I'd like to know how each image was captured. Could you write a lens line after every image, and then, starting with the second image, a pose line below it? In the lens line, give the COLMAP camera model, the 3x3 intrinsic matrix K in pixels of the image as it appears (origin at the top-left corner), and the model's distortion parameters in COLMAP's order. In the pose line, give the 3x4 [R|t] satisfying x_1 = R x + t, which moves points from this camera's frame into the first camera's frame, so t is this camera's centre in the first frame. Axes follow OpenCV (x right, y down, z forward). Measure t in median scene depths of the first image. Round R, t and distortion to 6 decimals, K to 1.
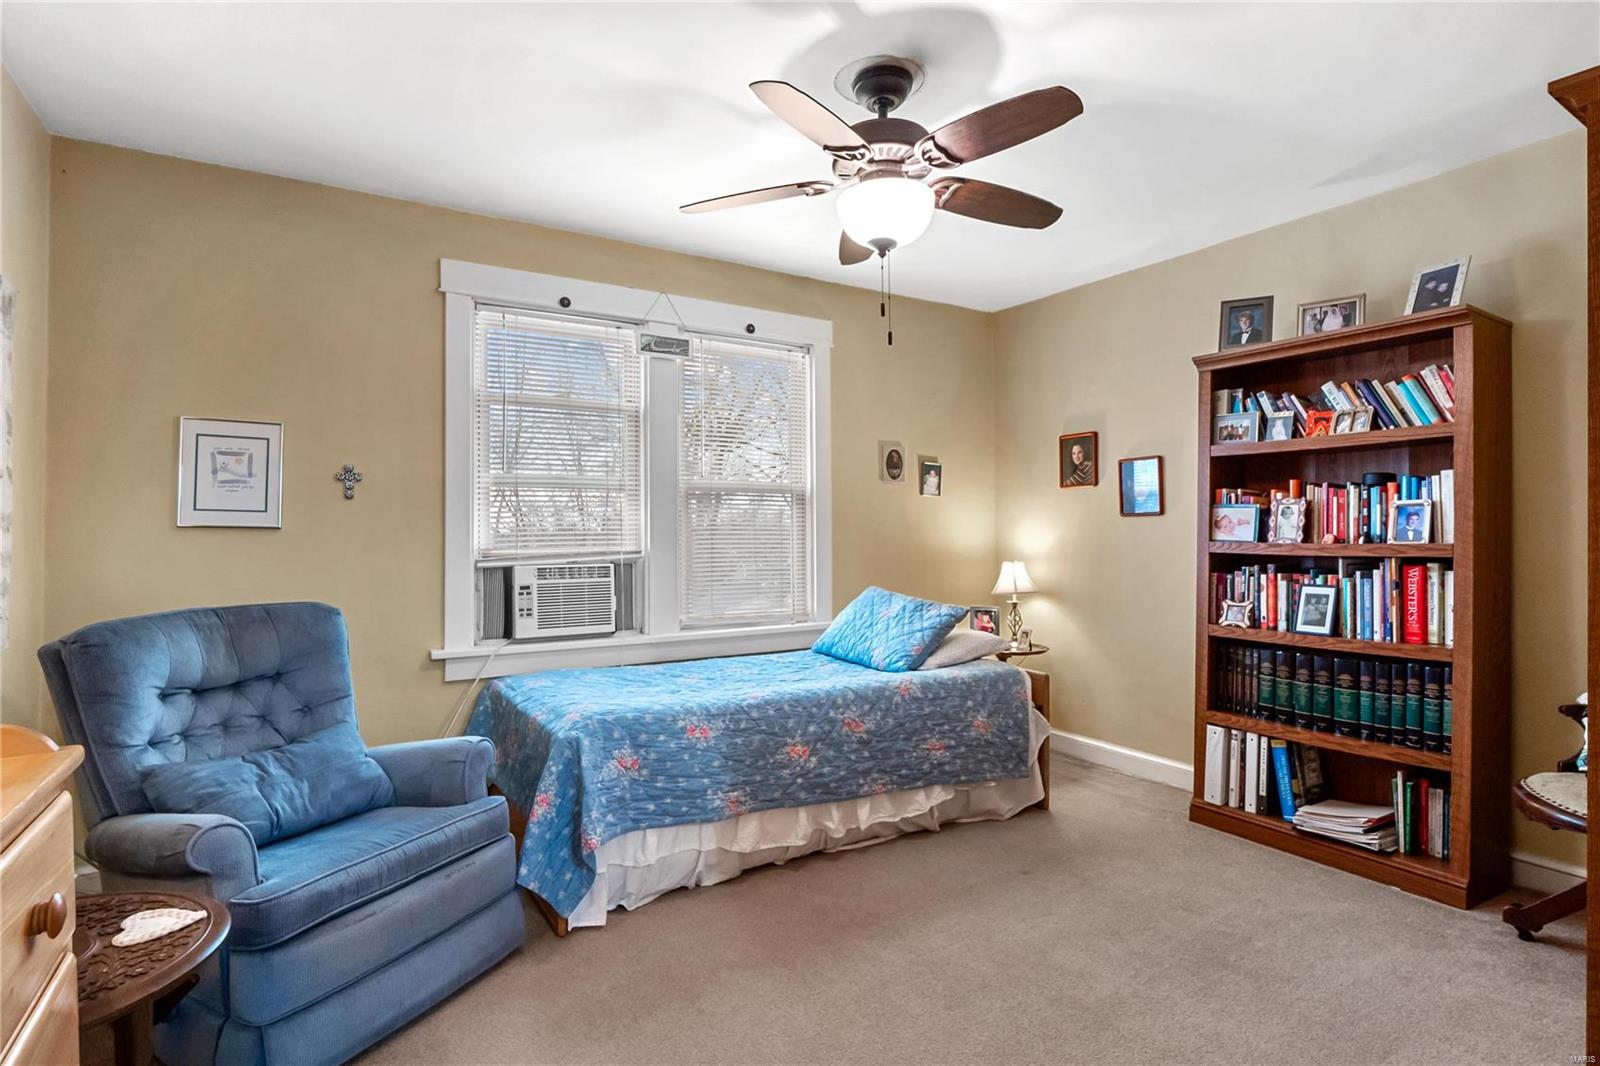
lens RADIAL K [[815.4, 0, 792.8], [0, 815.4, 537.3], [0, 0, 1]] dist [0.001107, -0.004546]
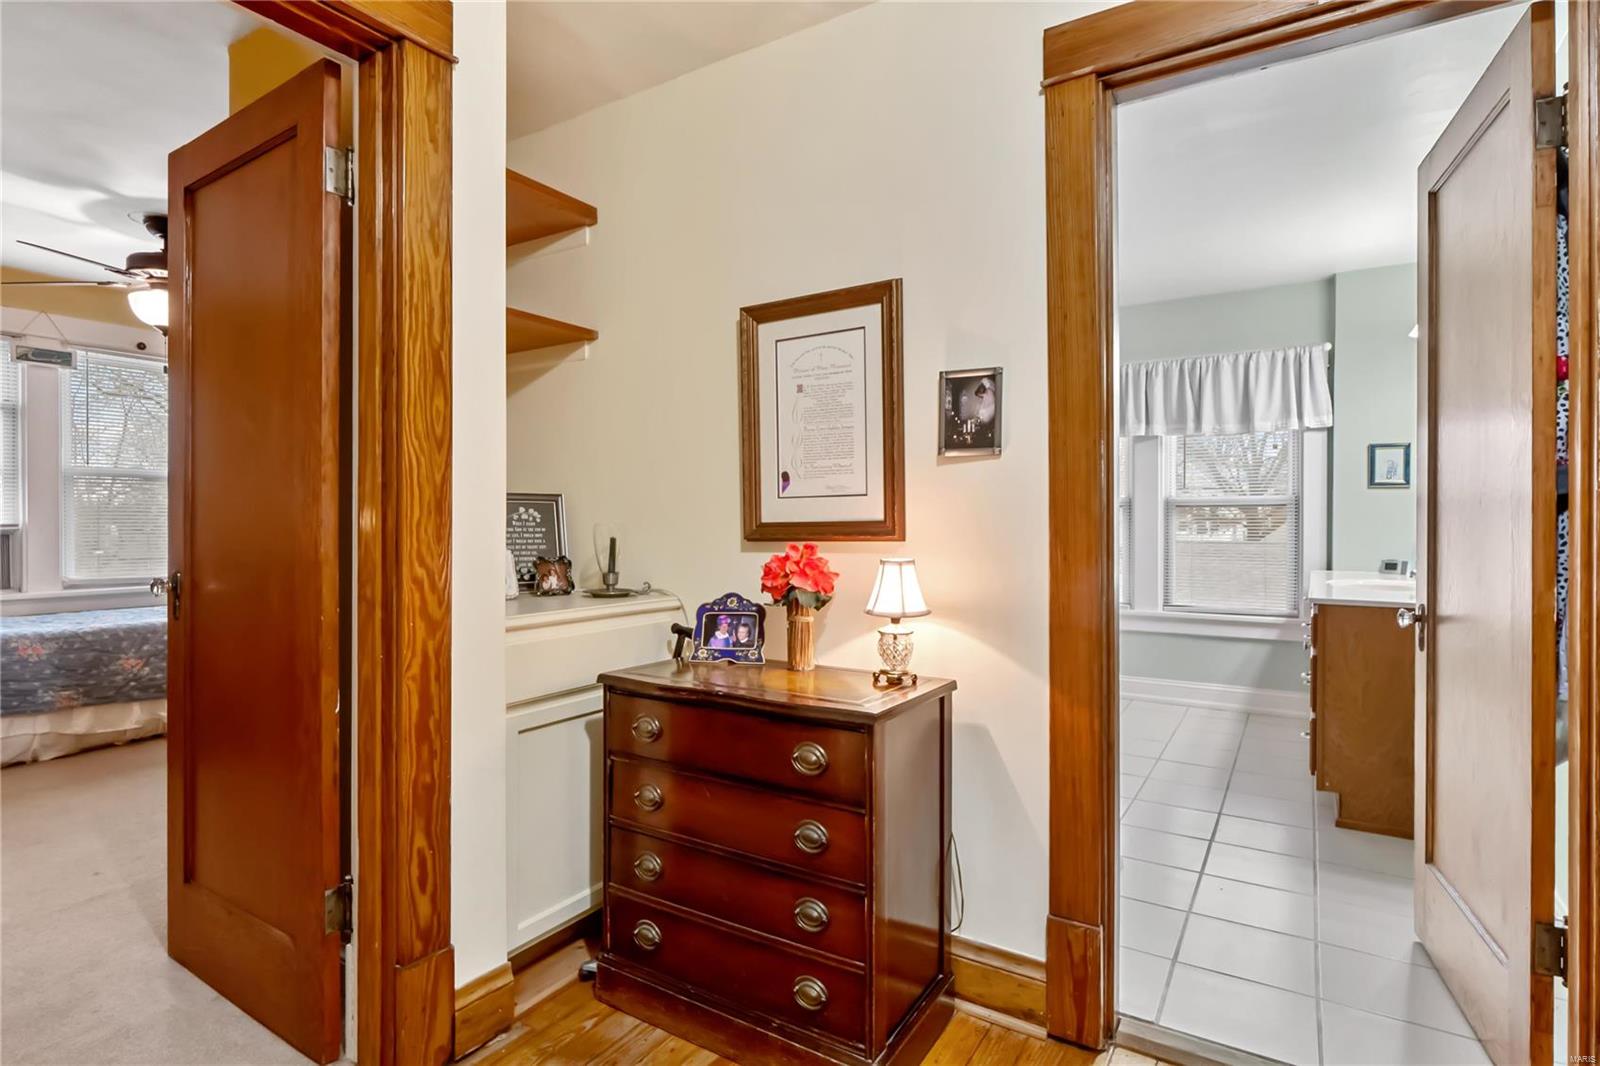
lens RADIAL K [[815.4, 0, 800.9], [0, 815.4, 533.0], [0, 0, 1]] dist [0.001107, -0.004546]
pose [[0.897423, -0.001245, 0.441170, 0.442815], [-0.007760, 0.999797, 0.018607, -0.002648], [-0.441103, -0.020121, 0.897231, -0.819960]]
